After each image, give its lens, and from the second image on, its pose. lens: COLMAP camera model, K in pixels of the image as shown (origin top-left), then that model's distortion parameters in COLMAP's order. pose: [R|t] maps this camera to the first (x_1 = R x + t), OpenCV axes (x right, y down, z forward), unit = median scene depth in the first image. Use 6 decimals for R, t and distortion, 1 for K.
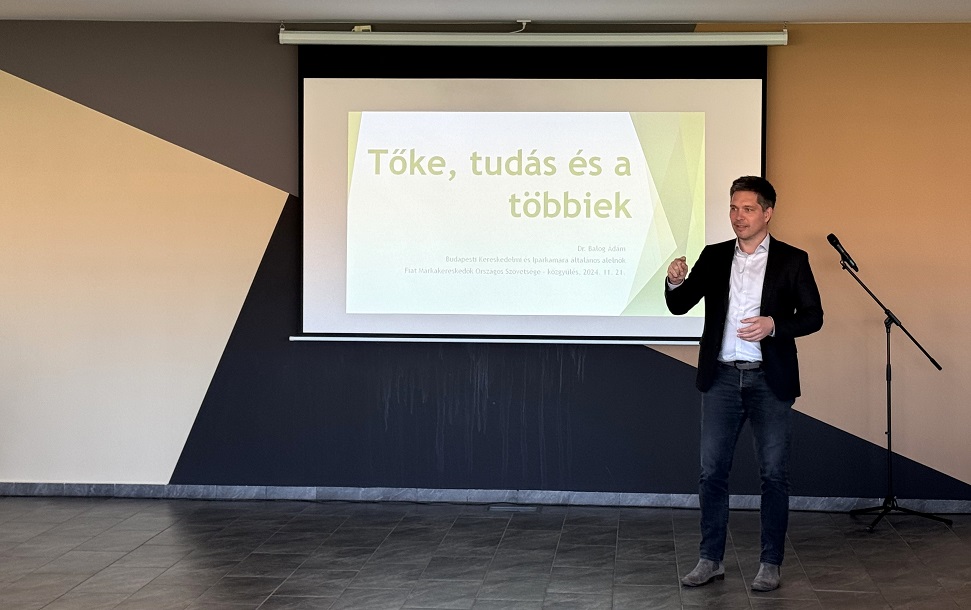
lens RADIAL K [[1594.1, 0, 485.5], [0, 1594.1, 307.2], [0, 0, 1]] dist [0.158335, 0.000000]
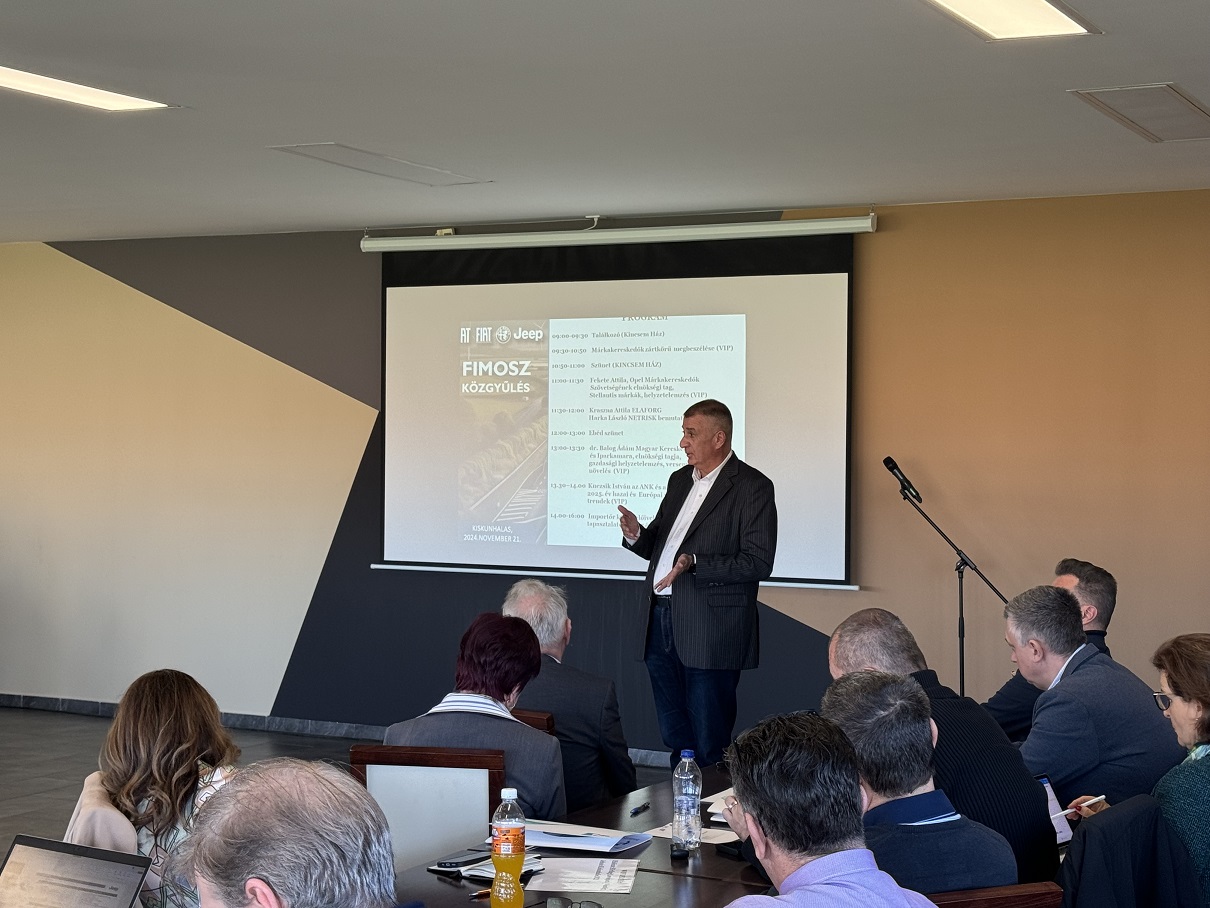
lens RADIAL K [[2015.4, 0, 528.2], [0, 2015.4, 502.2], [0, 0, 1]] dist [0.248402, 0.000000]
pose [[0.907715, 0.015857, -0.419288, 0.460186], [-0.027623, 0.999376, -0.022005, 0.005811], [0.418678, 0.031556, 0.907586, -0.032367]]
